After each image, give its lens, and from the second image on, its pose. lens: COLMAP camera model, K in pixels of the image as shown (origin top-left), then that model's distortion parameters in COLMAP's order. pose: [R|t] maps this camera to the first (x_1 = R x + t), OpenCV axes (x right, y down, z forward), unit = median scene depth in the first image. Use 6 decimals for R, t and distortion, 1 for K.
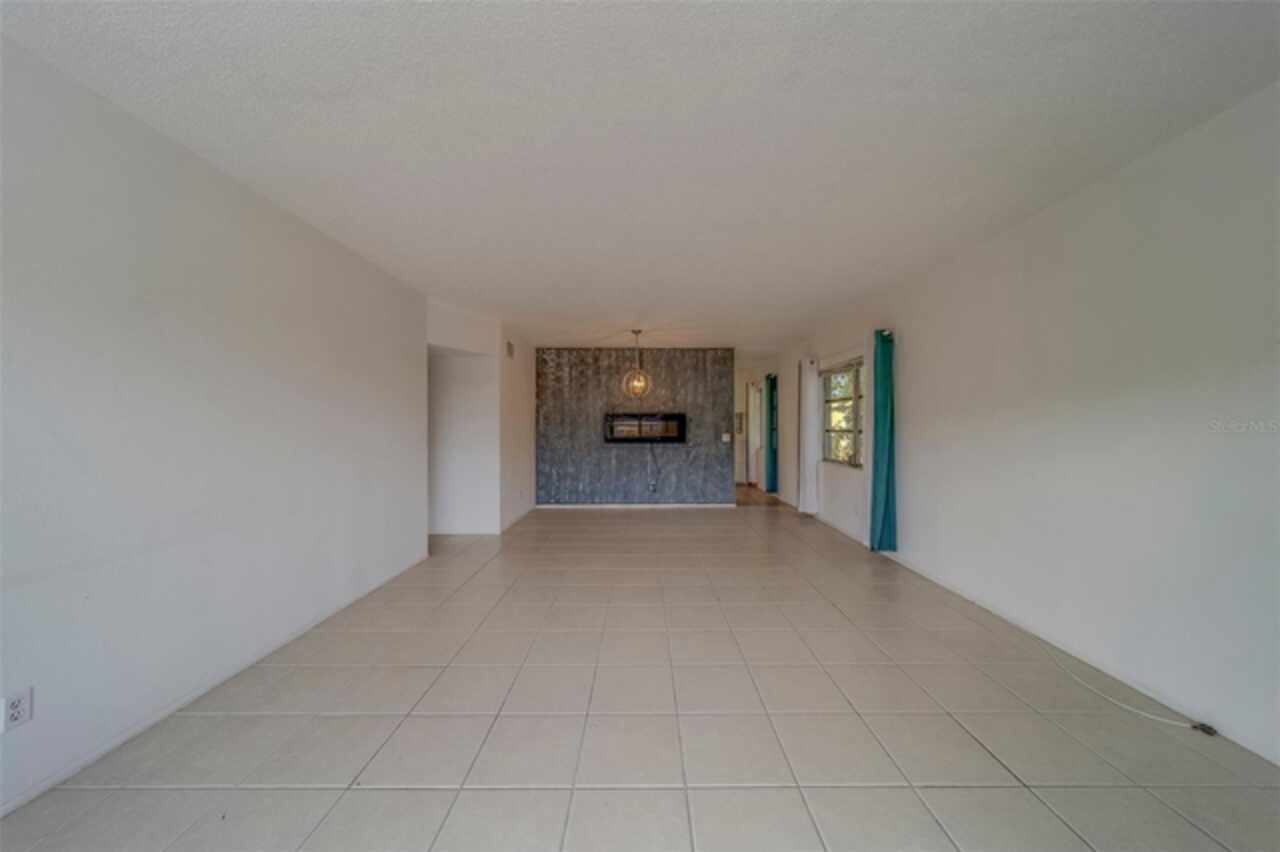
lens RADIAL K [[450.5, 0, 643.2], [0, 450.5, 424.9], [0, 0, 1]] dist [0.011774, -0.000984]
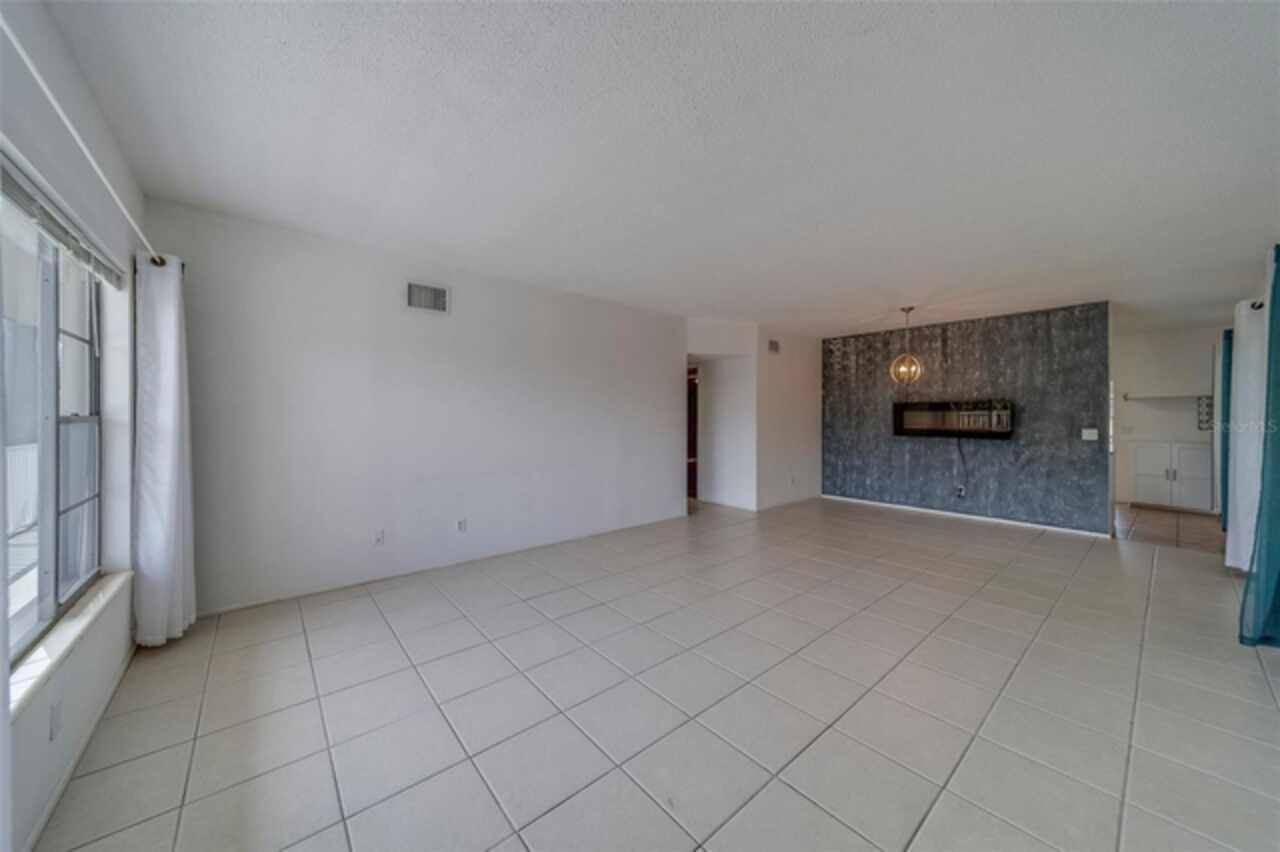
lens RADIAL K [[450.5, 0, 635.9], [0, 450.5, 415.8], [0, 0, 1]] dist [0.011774, -0.000984]
pose [[0.643634, 0.003619, -0.765325, 0.269232], [-0.001036, 0.999992, 0.003857, -0.002403], [0.765333, -0.001689, 0.643633, 0.025403]]
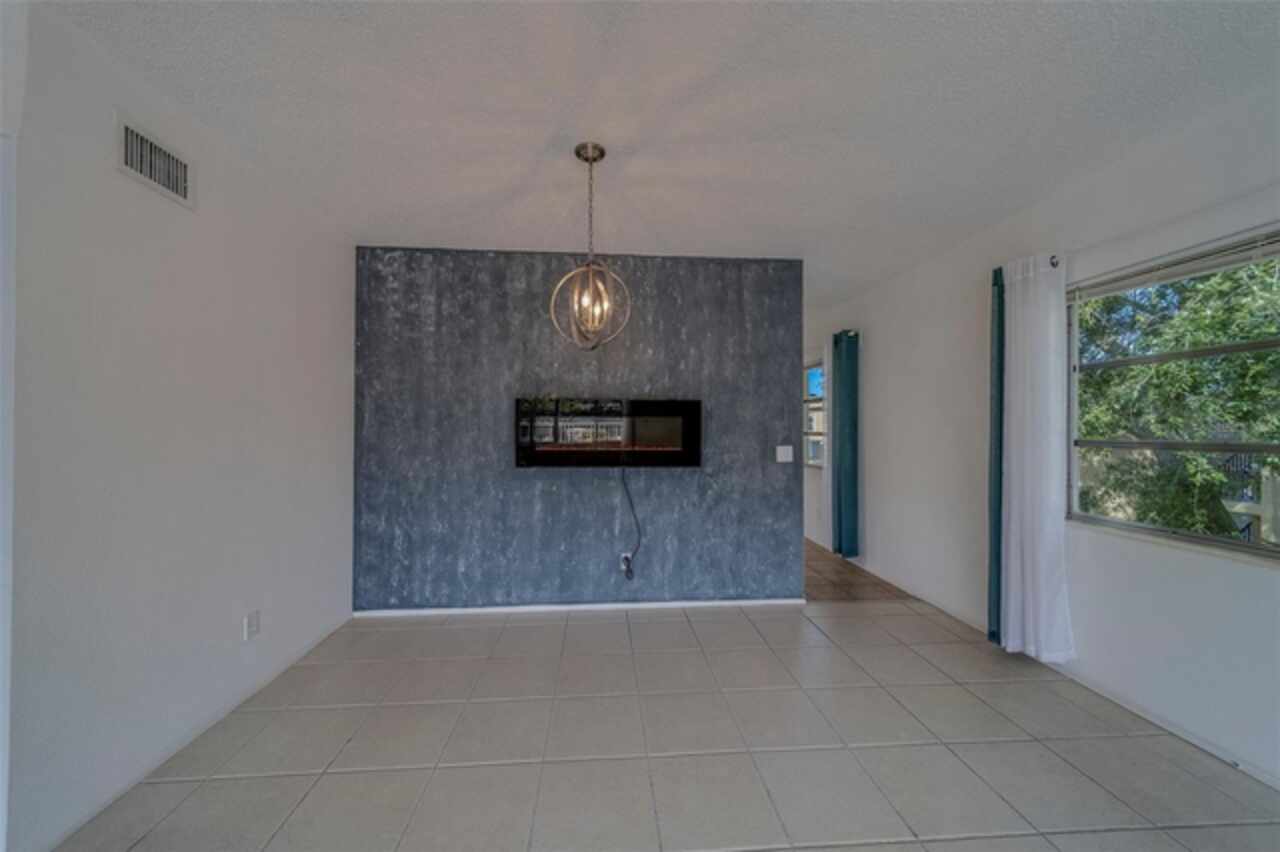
lens RADIAL K [[450.5, 0, 632.3], [0, 450.5, 423.6], [0, 0, 1]] dist [0.011774, -0.000984]
pose [[0.997698, 0.005412, 0.067597, -0.003236], [-0.004990, 0.999967, -0.006418, 0.000769], [-0.067629, 0.006066, 0.997692, 0.550367]]
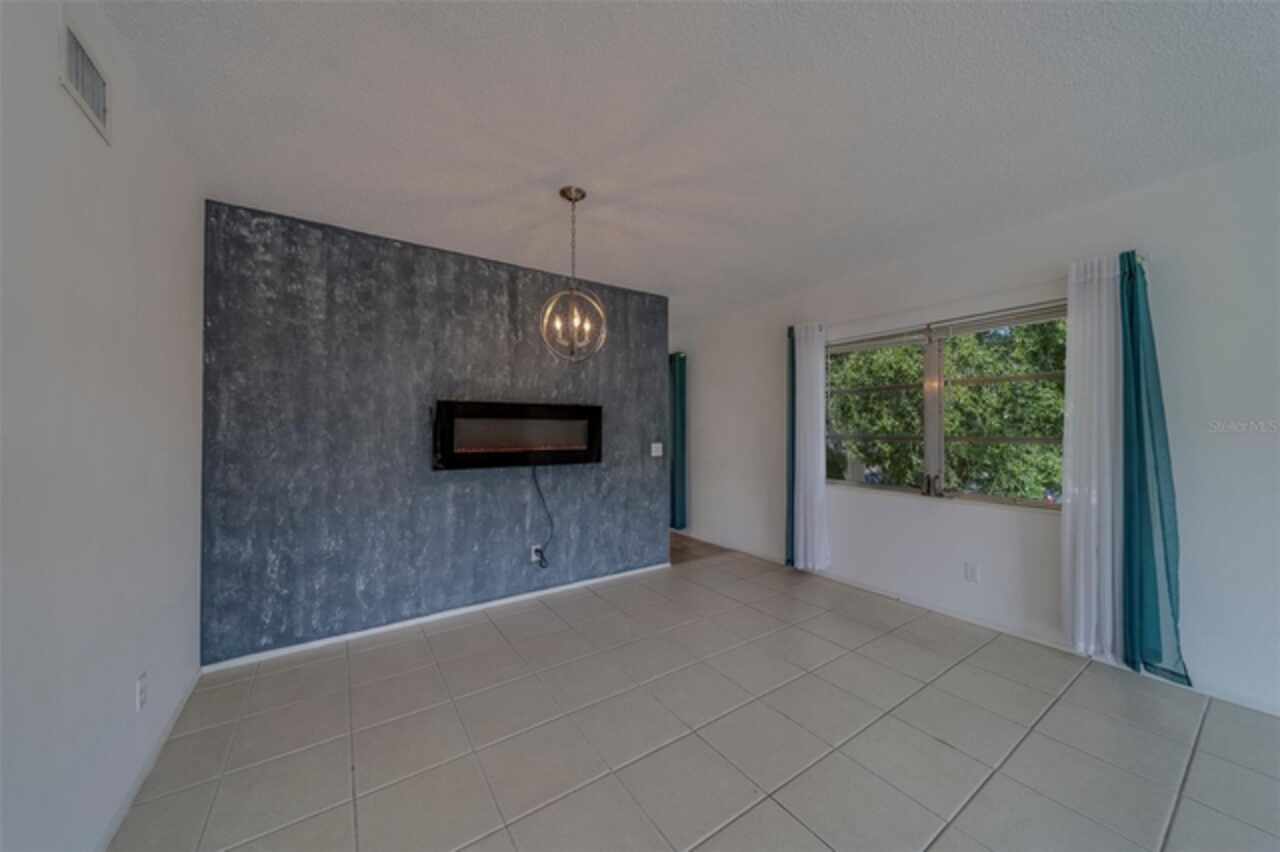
lens RADIAL K [[450.5, 0, 641.1], [0, 450.5, 424.1], [0, 0, 1]] dist [0.011774, -0.000984]
pose [[0.823794, 0.006871, 0.566848, -0.161453], [-0.001660, 0.999951, -0.009708, 0.000771], [-0.566887, 0.007057, 0.823765, 0.534462]]
